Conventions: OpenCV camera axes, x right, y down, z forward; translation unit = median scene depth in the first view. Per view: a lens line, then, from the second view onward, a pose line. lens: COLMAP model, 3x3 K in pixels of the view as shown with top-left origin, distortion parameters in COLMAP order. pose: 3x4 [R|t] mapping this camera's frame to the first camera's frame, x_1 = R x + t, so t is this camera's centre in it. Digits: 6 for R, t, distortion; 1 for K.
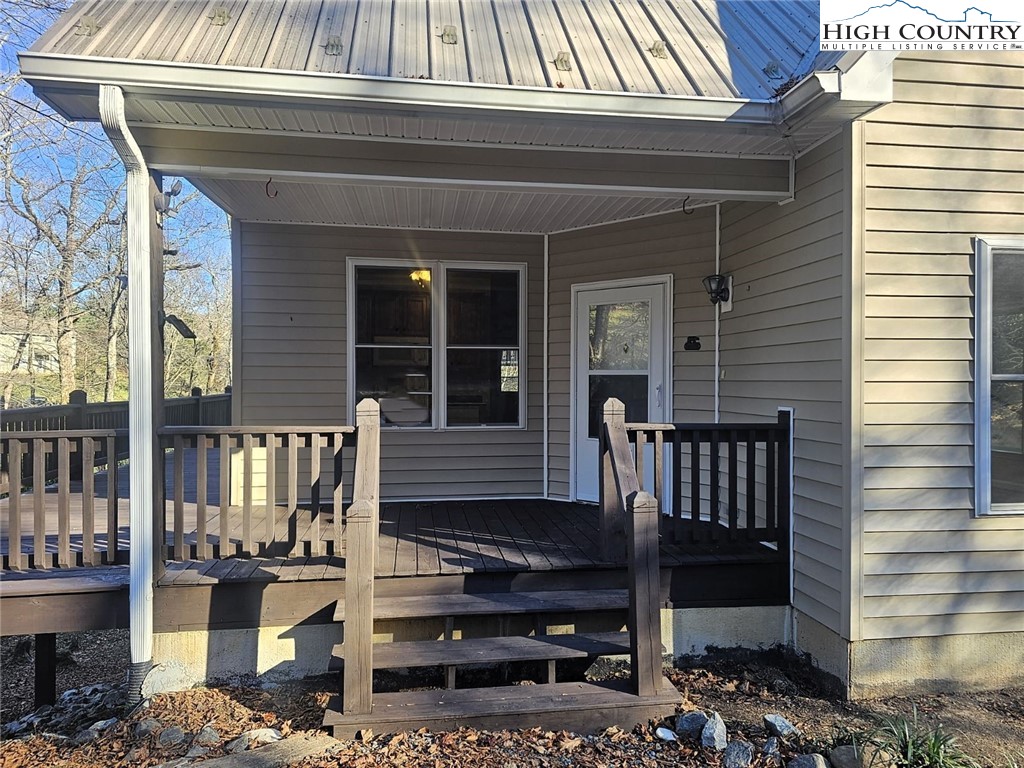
lens RADIAL K [[680.3, 0, 515.7], [0, 680.3, 389.2], [0, 0, 1]] dist [0.083622, -0.080087]
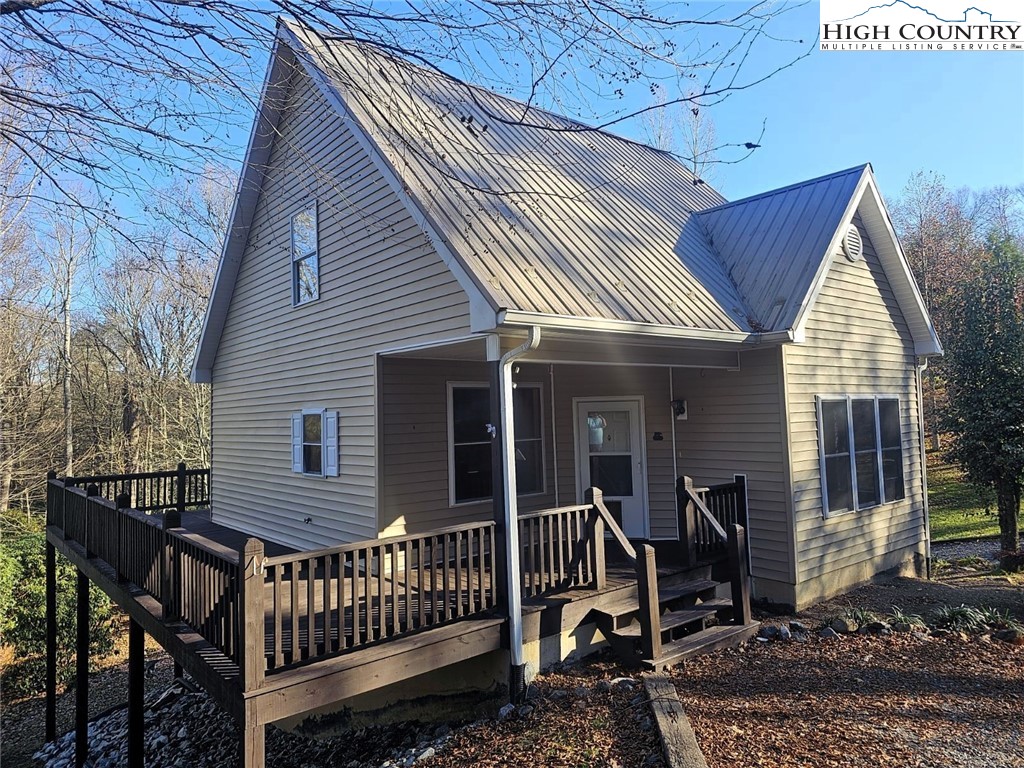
lens RADIAL K [[680.3, 0, 515.7], [0, 680.3, 389.2], [0, 0, 1]] dist [0.083622, -0.080087]
pose [[0.850129, -0.006654, 0.526532, -1.285386], [0.037537, 0.998142, -0.047993, -0.158241], [-0.525234, 0.060565, 0.848800, -0.369037]]
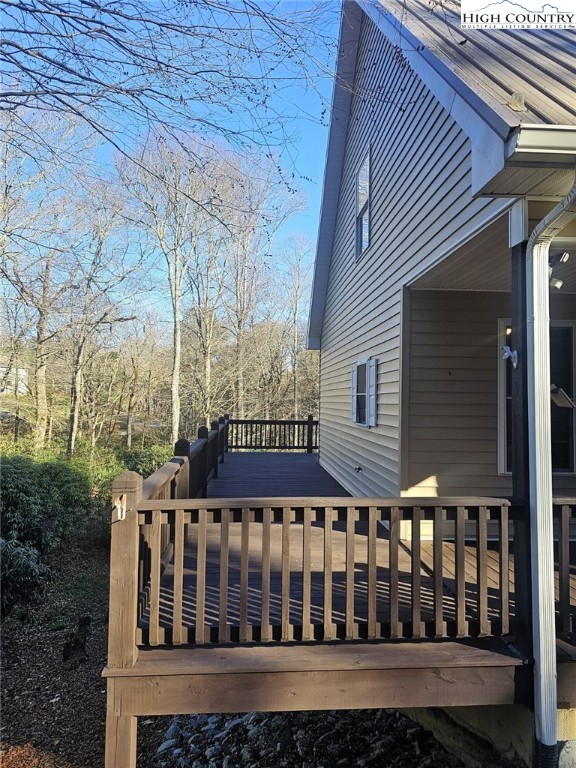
lens RADIAL K [[513.6, 0, 288.0], [0, 513.6, 384.0], [0, 0, 1]] dist [0.051761, -0.040229]
pose [[0.997569, 0.009906, -0.068974, -0.799218], [-0.013090, 0.998862, -0.045863, -0.064949], [0.068441, 0.046654, 0.996564, 0.201971]]
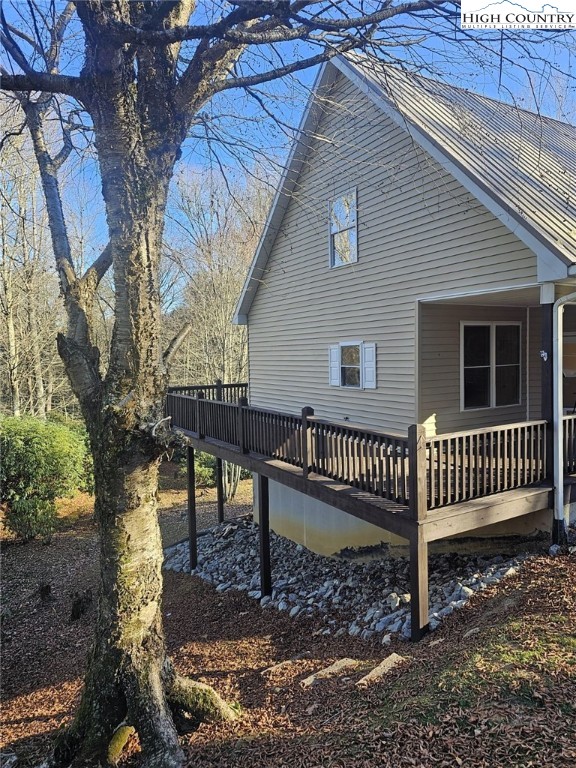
lens RADIAL K [[510.2, 0, 295.3], [0, 510.2, 385.7], [0, 0, 1]] dist [0.083622, -0.080087]
pose [[0.916365, -0.049268, 0.397301, -1.859599], [0.030034, 0.998062, 0.054494, -0.158005], [-0.399216, -0.038004, 0.916069, -0.200719]]
